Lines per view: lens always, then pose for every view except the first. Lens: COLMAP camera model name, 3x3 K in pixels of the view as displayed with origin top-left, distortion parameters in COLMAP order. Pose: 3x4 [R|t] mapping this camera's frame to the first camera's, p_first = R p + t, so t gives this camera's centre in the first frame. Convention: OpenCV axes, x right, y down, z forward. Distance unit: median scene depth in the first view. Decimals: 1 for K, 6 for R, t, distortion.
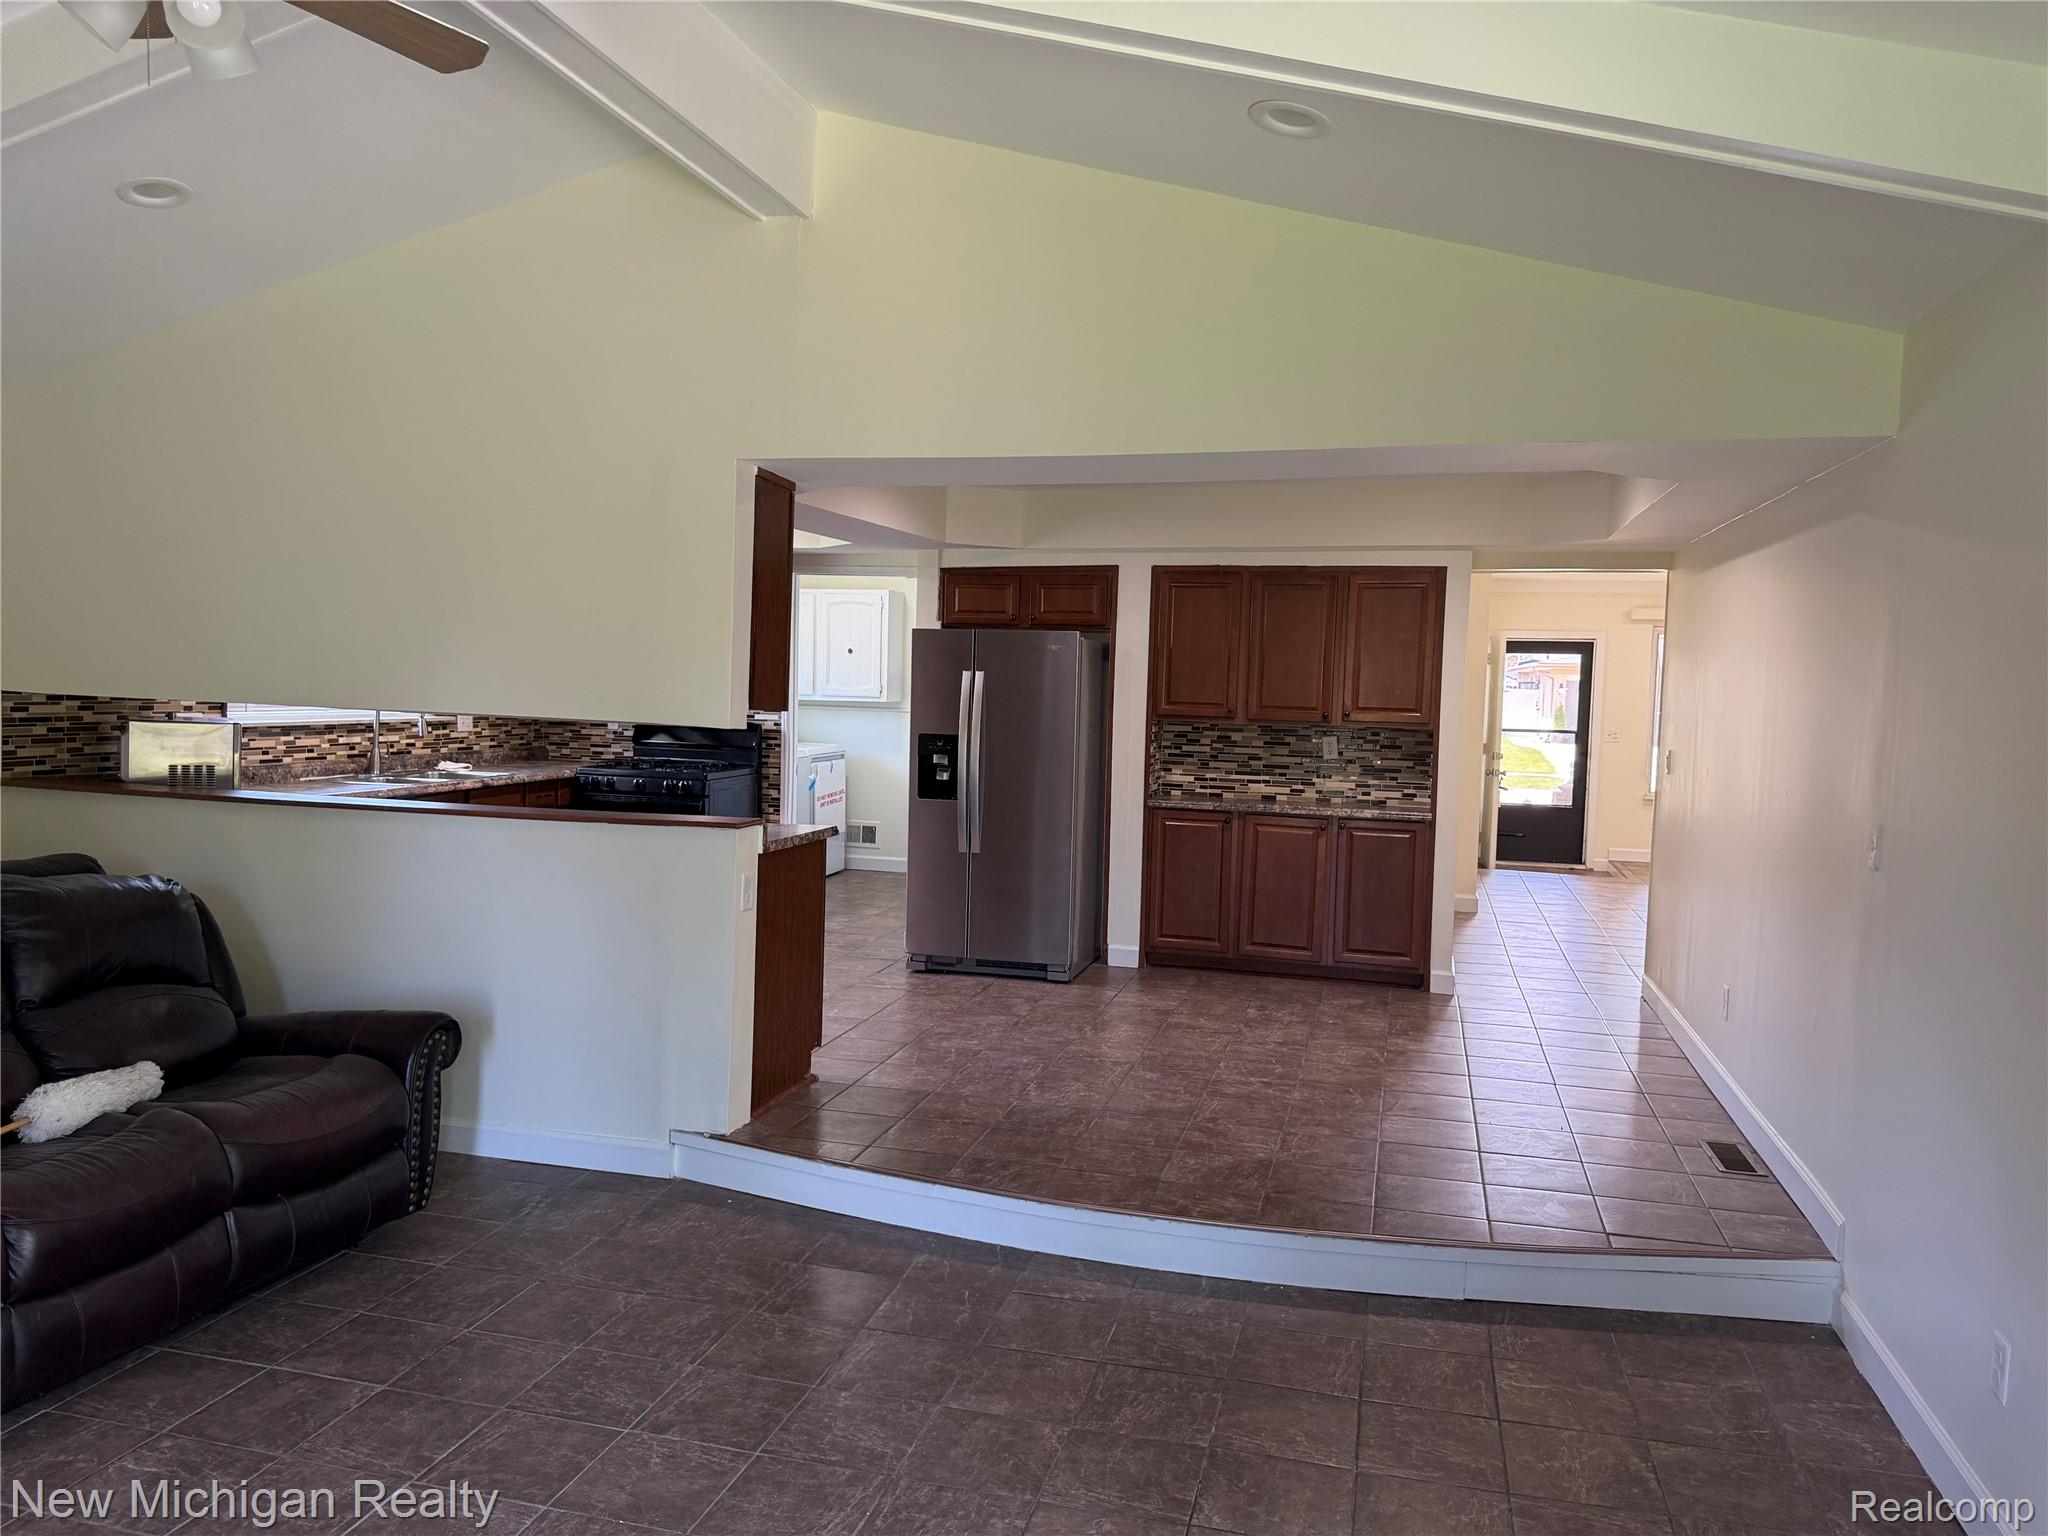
lens RADIAL K [[1434.2, 0, 1038.3], [0, 1434.2, 775.5], [0, 0, 1]] dist [0.064576, -0.086901]
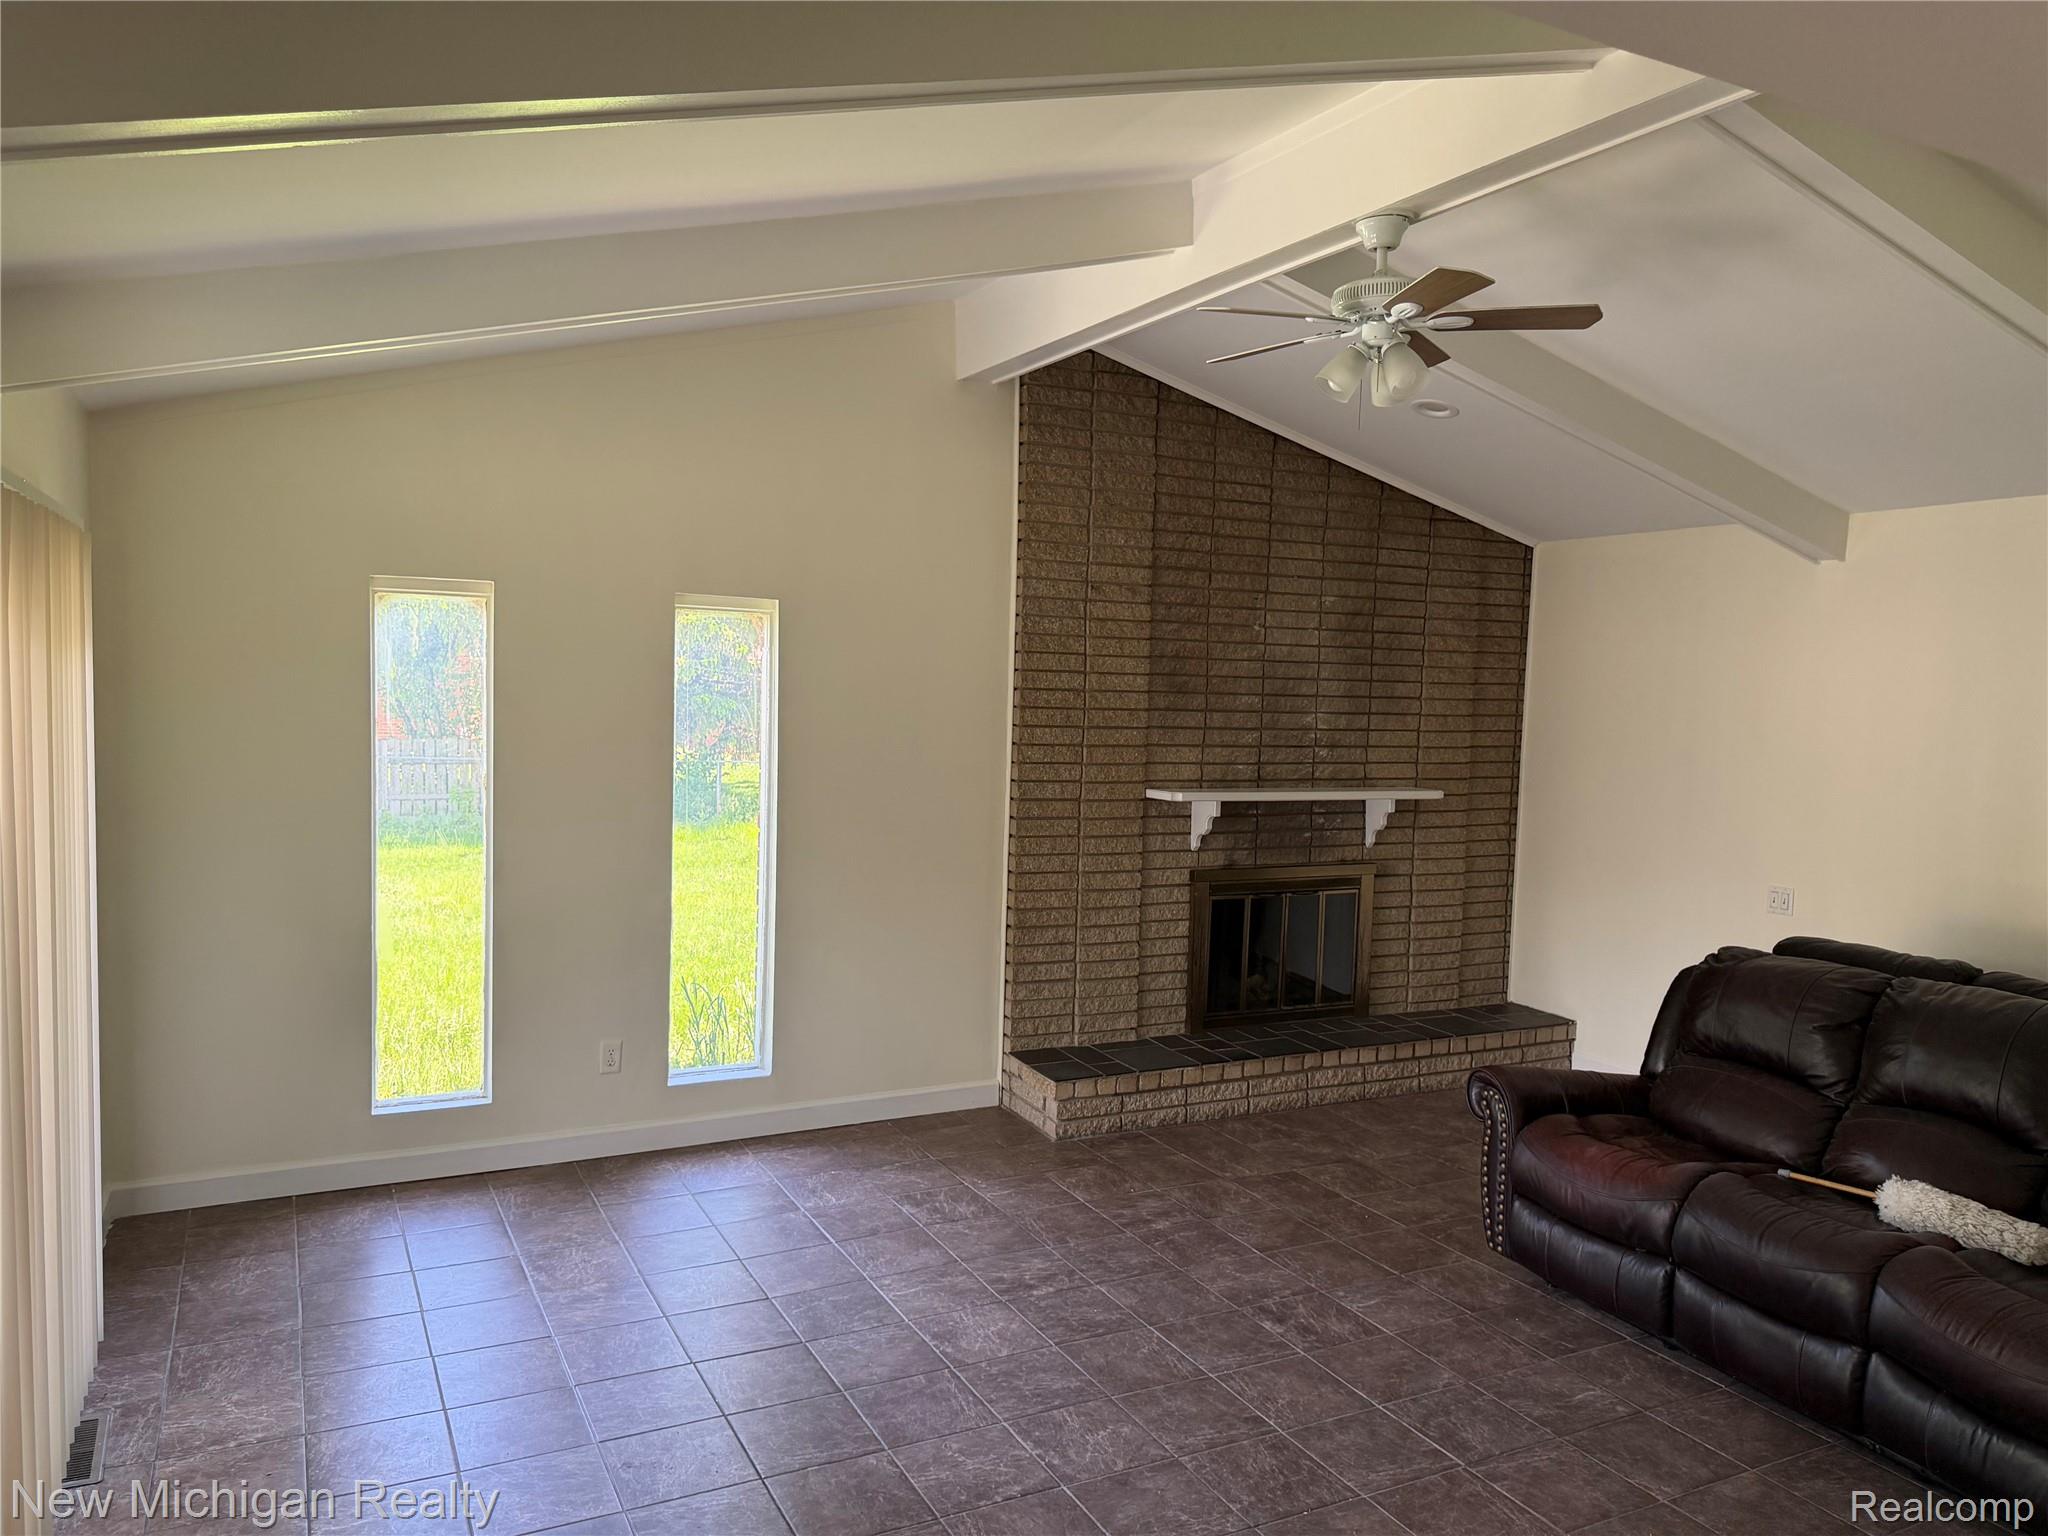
lens RADIAL K [[1434.2, 0, 1023.8], [0, 1434.2, 775.2], [0, 0, 1]] dist [0.064576, -0.086901]
pose [[-0.753816, -0.004233, -0.657072, 0.244819], [-0.090098, 0.991200, 0.096977, -0.060496], [0.650879, 0.132304, -0.747564, 0.626230]]
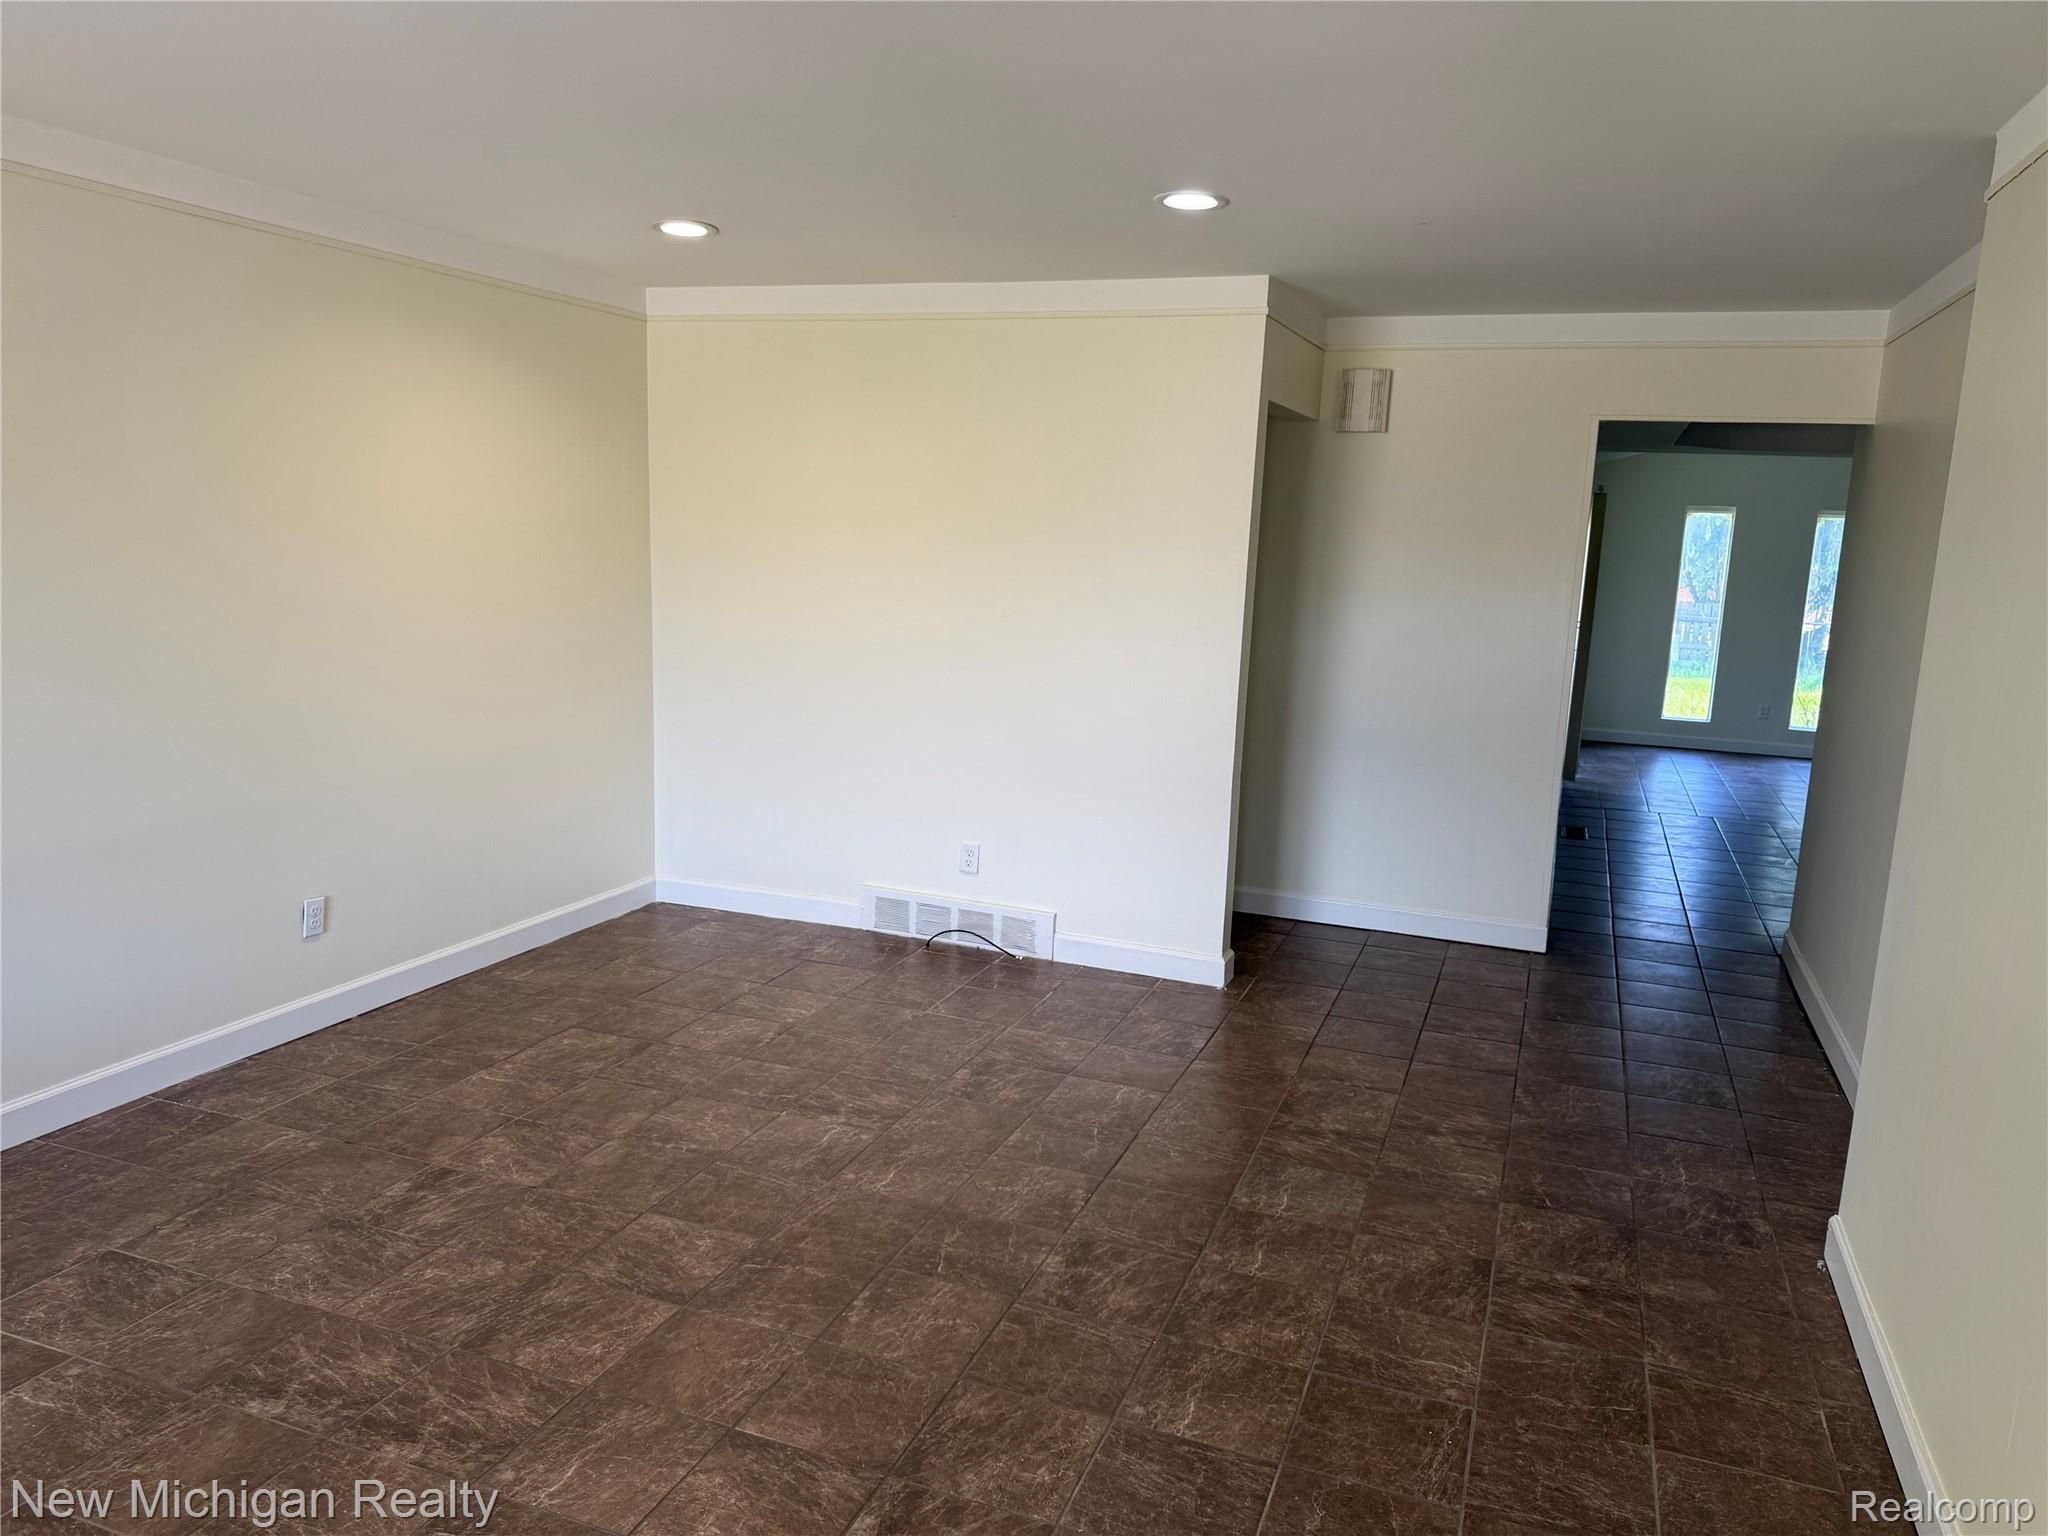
lens RADIAL K [[1434.2, 0, 1020.1], [0, 1434.2, 763.0], [0, 0, 1]] dist [0.064576, -0.086901]
pose [[-0.991075, -0.085649, 0.102154, 0.542429], [-0.059259, 0.969475, 0.237920, -0.112789], [-0.119413, 0.229743, -0.965898, 1.524234]]
